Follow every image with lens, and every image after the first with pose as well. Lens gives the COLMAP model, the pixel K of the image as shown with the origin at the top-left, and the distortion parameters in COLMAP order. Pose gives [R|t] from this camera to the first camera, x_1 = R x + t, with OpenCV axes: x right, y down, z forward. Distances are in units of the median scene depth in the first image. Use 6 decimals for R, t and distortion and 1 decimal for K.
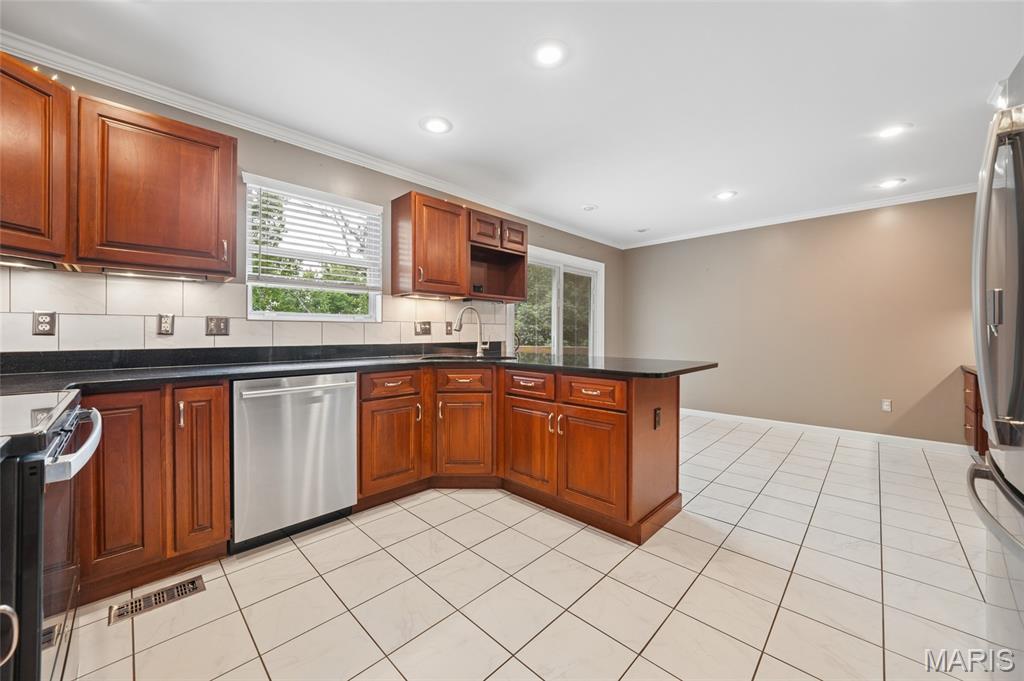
lens RADIAL K [[380.9, 0, 512.0], [0, 380.9, 340.5], [0, 0, 1]] dist [-0.014398, 0.000010]
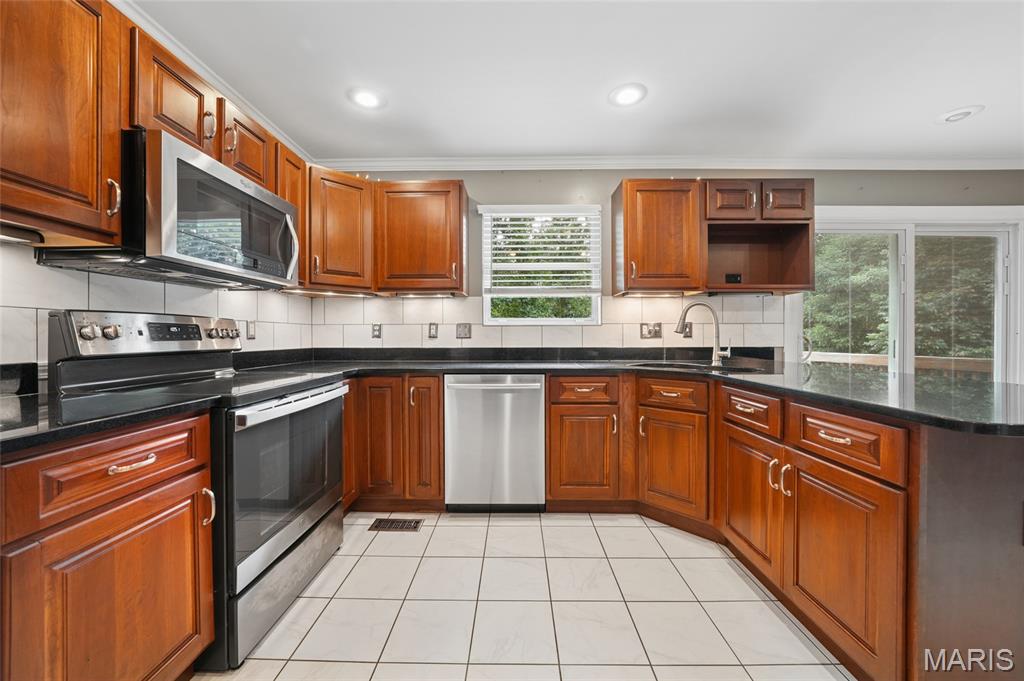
lens RADIAL K [[380.9, 0, 512.0], [0, 380.9, 340.5], [0, 0, 1]] dist [-0.014398, 0.000010]
pose [[0.683967, 0.006896, -0.729481, 0.247974], [-0.011239, 0.999936, -0.001085, -0.005165], [0.729427, 0.008940, 0.684001, 0.212950]]
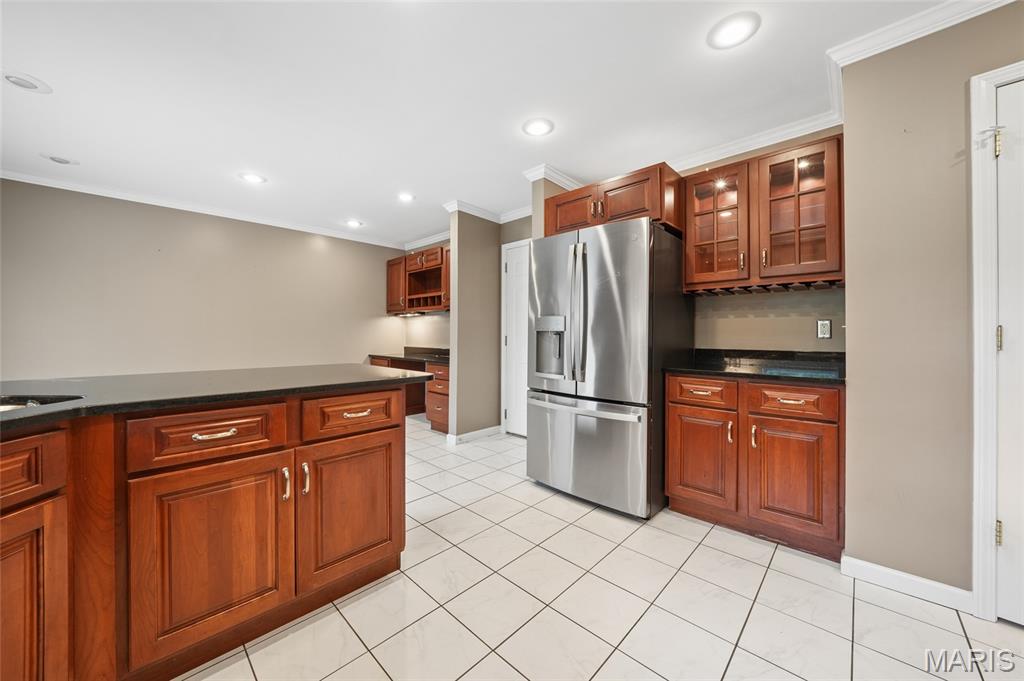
lens RADIAL K [[363.2, 0, 514.0], [0, 363.2, 335.5], [0, 0, 1]] dist [-0.001588, -0.000038]
pose [[0.002252, -0.001778, 0.999996, -0.441960], [0.008201, 0.999965, 0.001759, -0.016273], [-0.999964, 0.008197, 0.002267, 0.592056]]
